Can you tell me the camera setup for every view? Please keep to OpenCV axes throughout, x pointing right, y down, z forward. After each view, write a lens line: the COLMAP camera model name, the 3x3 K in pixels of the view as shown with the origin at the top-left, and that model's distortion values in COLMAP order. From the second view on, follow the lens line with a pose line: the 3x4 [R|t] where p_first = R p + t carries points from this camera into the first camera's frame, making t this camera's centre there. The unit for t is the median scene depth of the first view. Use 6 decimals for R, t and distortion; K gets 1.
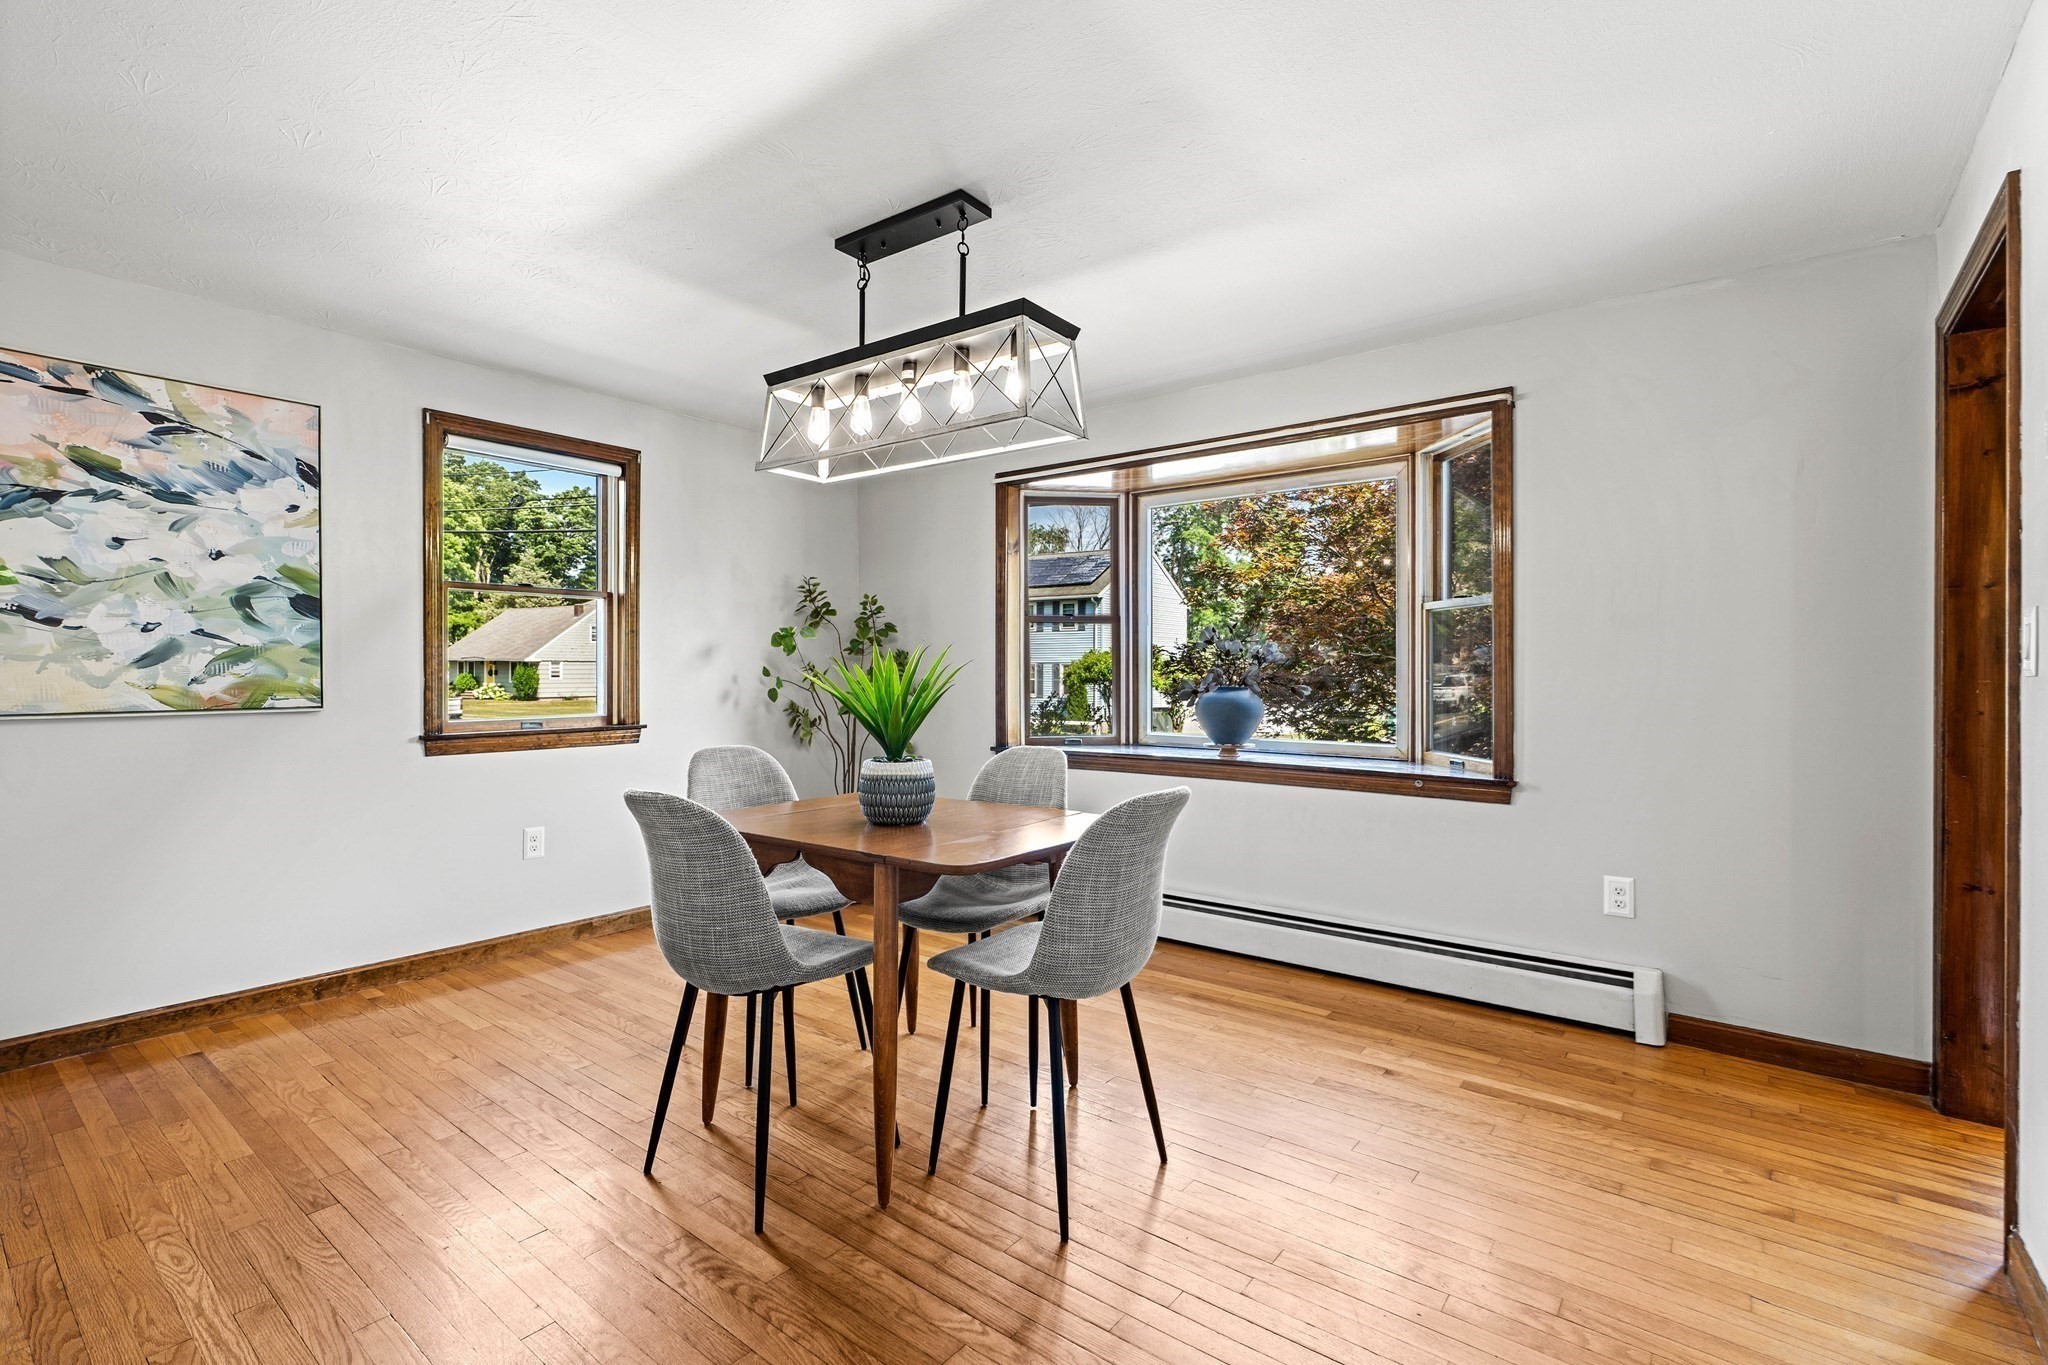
lens RADIAL K [[935.7, 0, 1027.4], [0, 935.7, 673.4], [0, 0, 1]] dist [-0.007539, 0.004229]
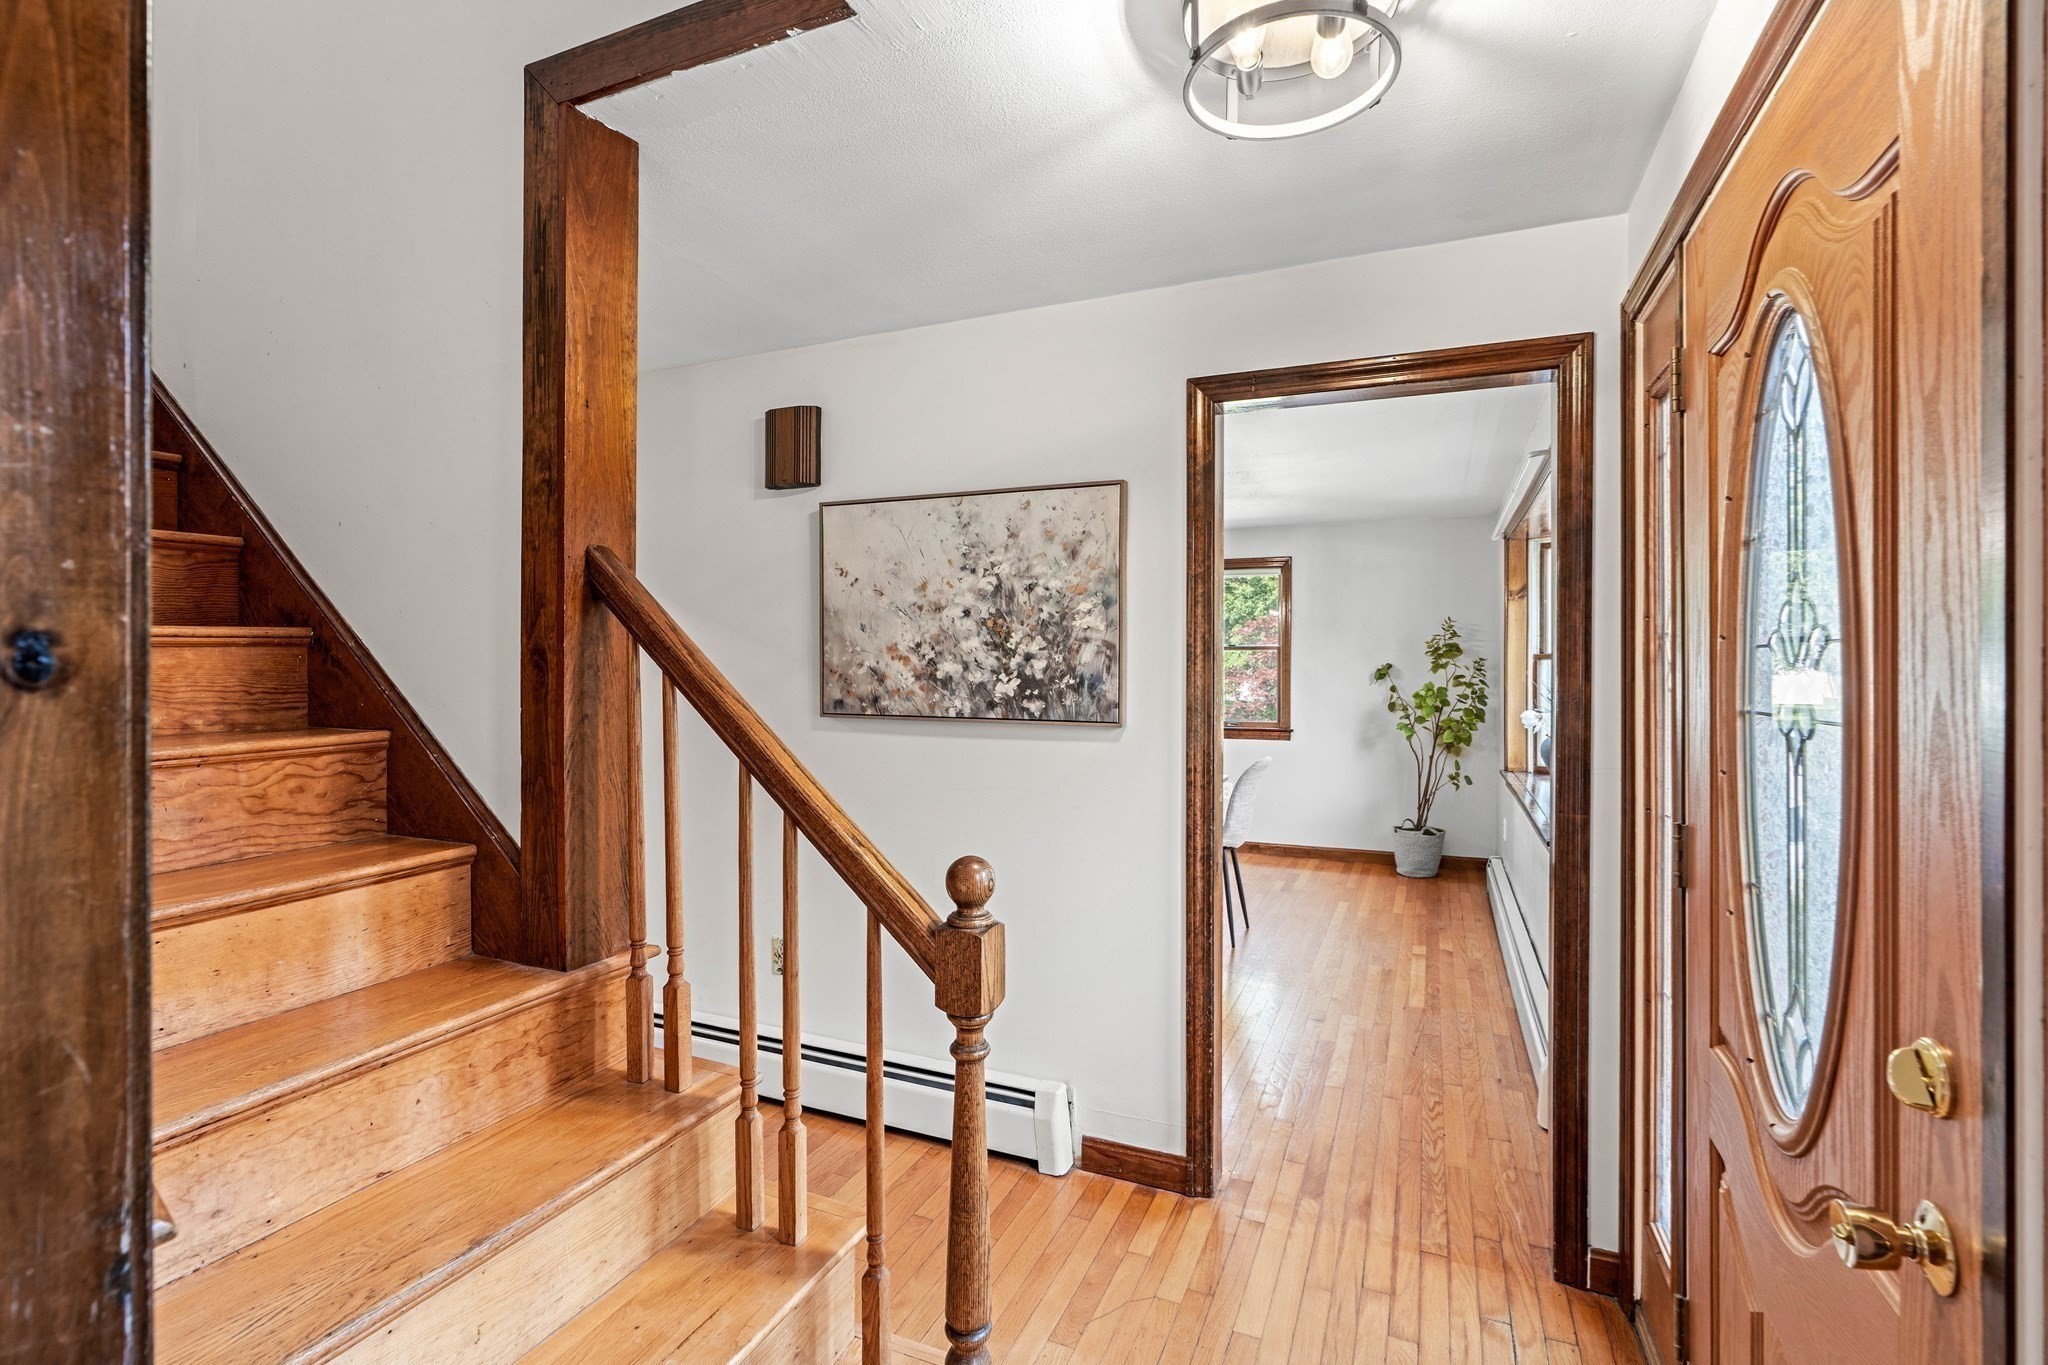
lens RADIAL K [[935.7, 0, 1027.5], [0, 935.7, 676.1], [0, 0, 1]] dist [-0.007539, 0.004229]
pose [[0.250298, 0.004712, -0.968157, 1.361810], [-0.011719, 0.999930, 0.001837, -0.047688], [0.968098, 0.010886, 0.250336, 0.236941]]
